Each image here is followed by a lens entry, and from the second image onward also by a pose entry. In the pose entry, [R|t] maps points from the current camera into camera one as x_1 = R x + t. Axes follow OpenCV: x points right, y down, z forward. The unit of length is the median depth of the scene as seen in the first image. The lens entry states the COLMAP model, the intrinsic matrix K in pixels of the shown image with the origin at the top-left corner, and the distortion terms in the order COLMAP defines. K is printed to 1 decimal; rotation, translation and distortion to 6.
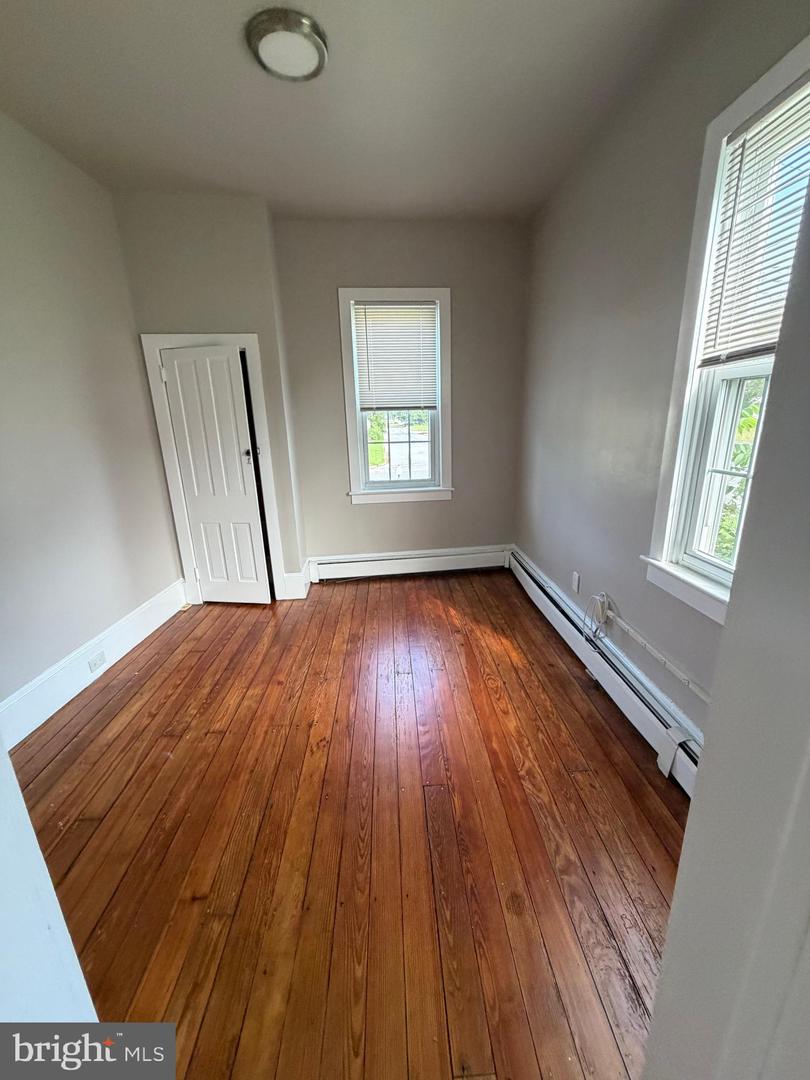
lens RADIAL K [[433.2, 0, 408.6], [0, 433.2, 539.0], [0, 0, 1]] dist [-0.002321, 0.001047]
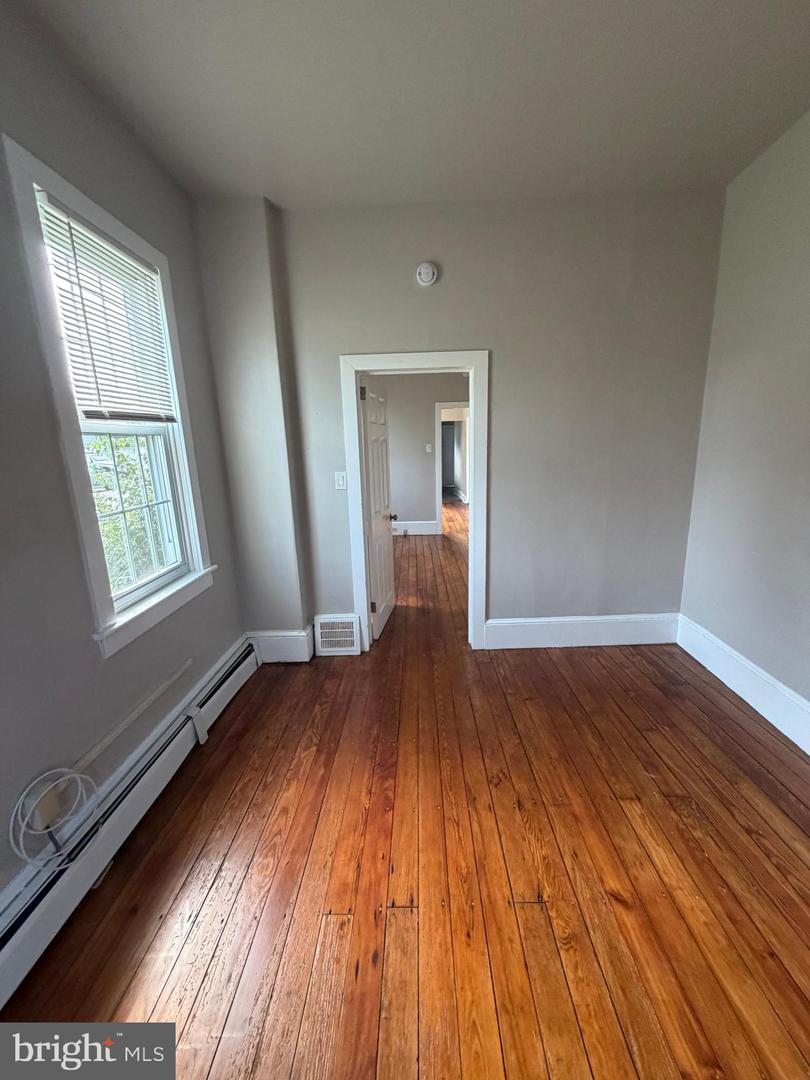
lens RADIAL K [[433.2, 0, 406.3], [0, 433.2, 544.4], [0, 0, 1]] dist [-0.002321, 0.001047]
pose [[-0.995631, 0.038642, 0.085005, -0.109268], [0.074758, 0.875339, 0.477695, -0.476149], [-0.055949, 0.481963, -0.874404, 1.668360]]
